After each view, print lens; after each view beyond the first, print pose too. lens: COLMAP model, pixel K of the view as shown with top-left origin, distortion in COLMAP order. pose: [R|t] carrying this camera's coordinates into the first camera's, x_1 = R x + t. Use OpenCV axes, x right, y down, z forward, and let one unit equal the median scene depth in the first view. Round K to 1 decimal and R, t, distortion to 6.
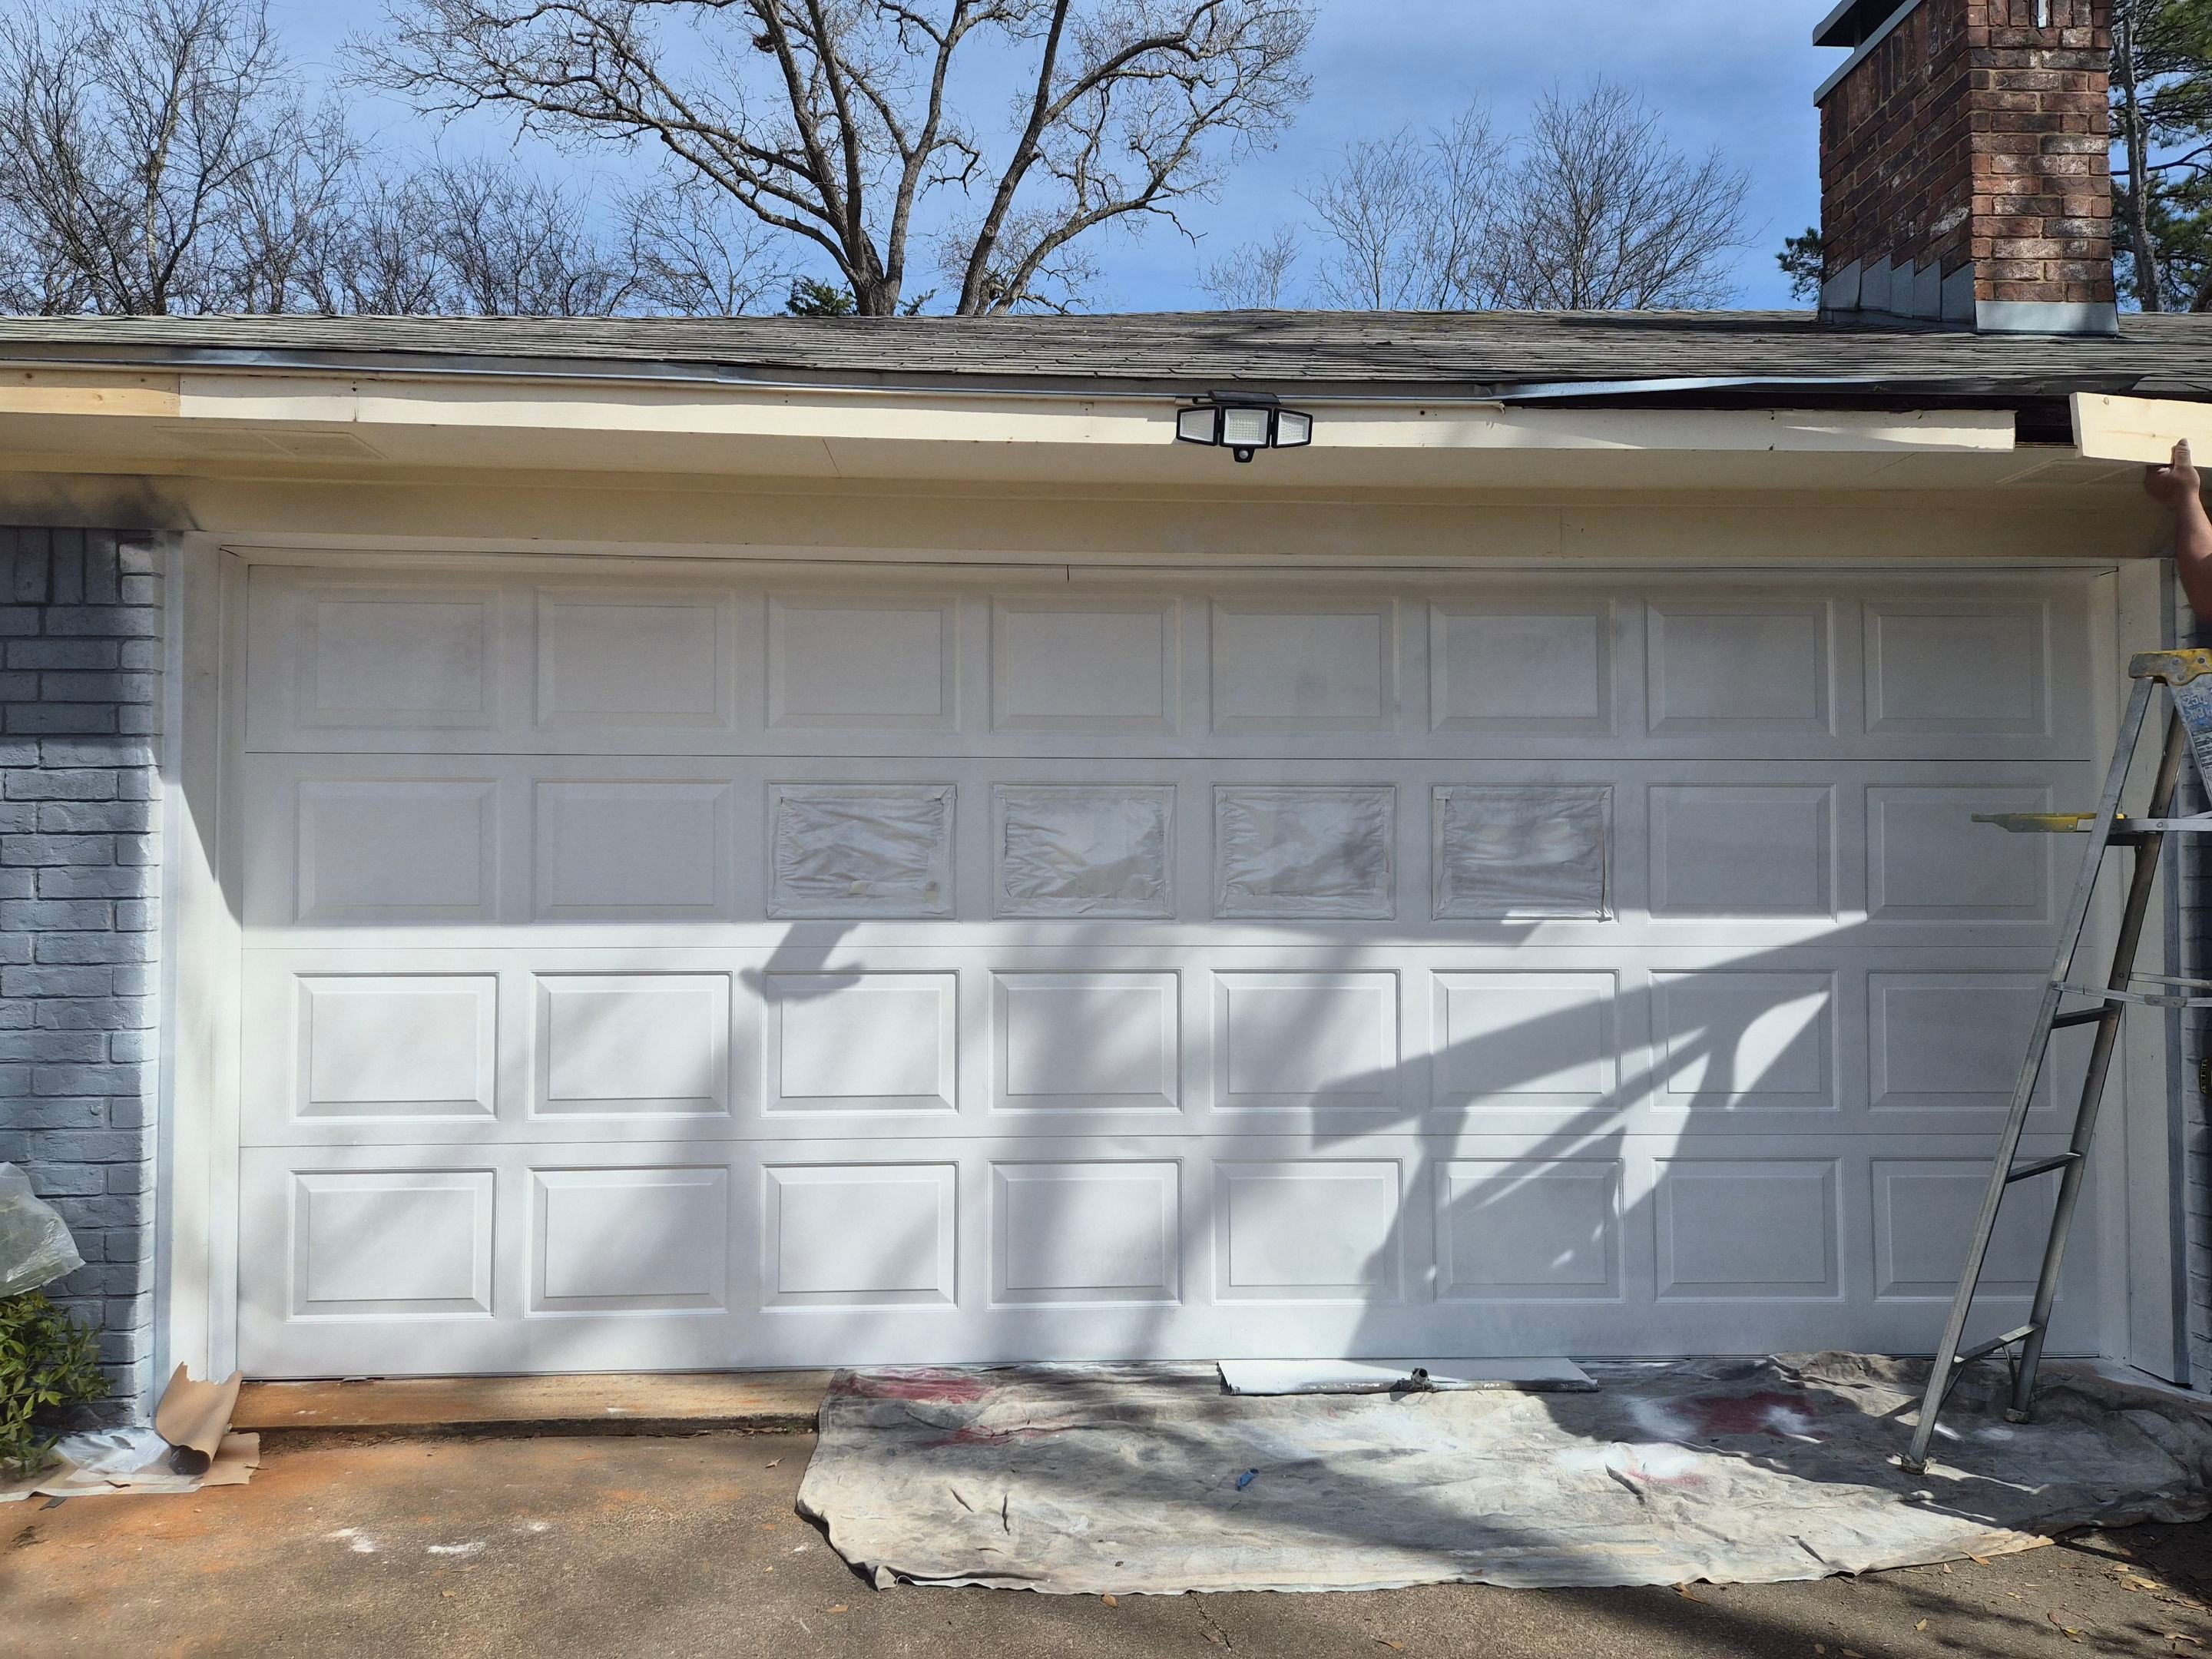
lens RADIAL K [[1521.0, 0, 1106.0], [0, 1521.0, 829.5], [0, 0, 1]] dist [0.004124, 0.001609]
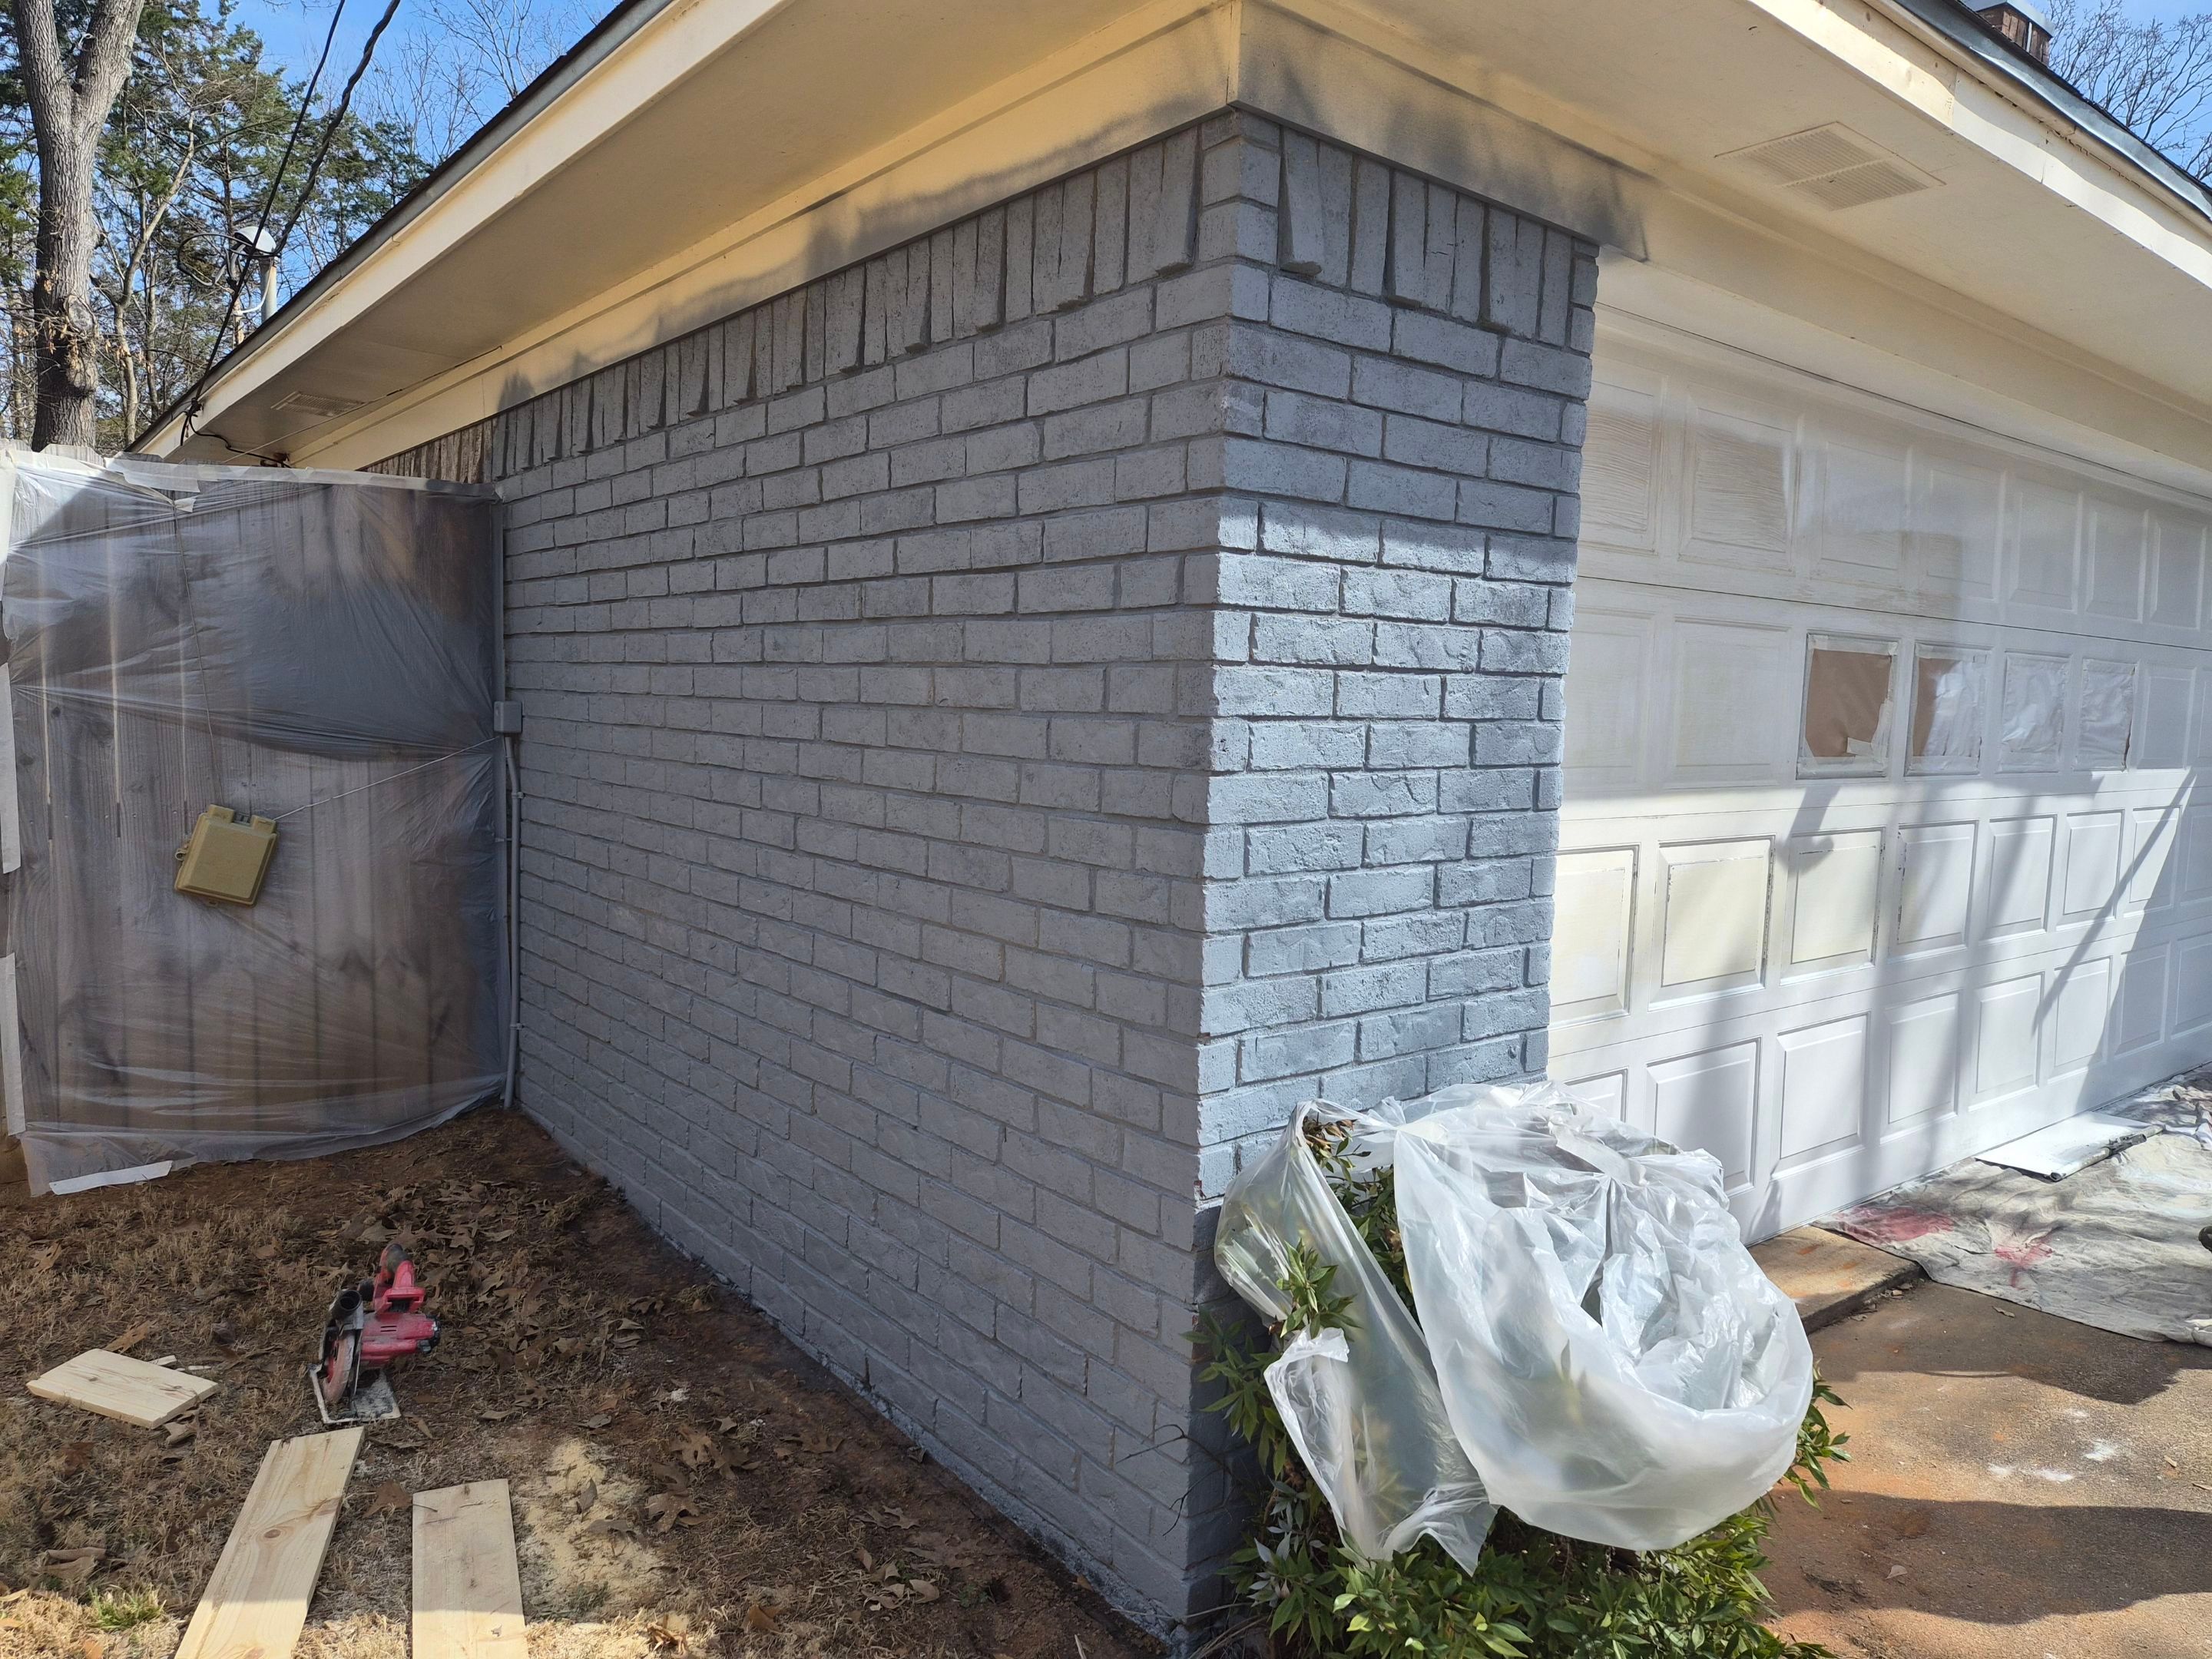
lens RADIAL K [[1521.0, 0, 1106.0], [0, 1521.0, 829.5], [0, 0, 1]] dist [0.004124, 0.001609]
pose [[0.811660, -0.026860, 0.583512, -1.244881], [-0.046123, 0.992876, 0.109860, 0.006235], [-0.582306, -0.116082, 0.804639, 0.535831]]
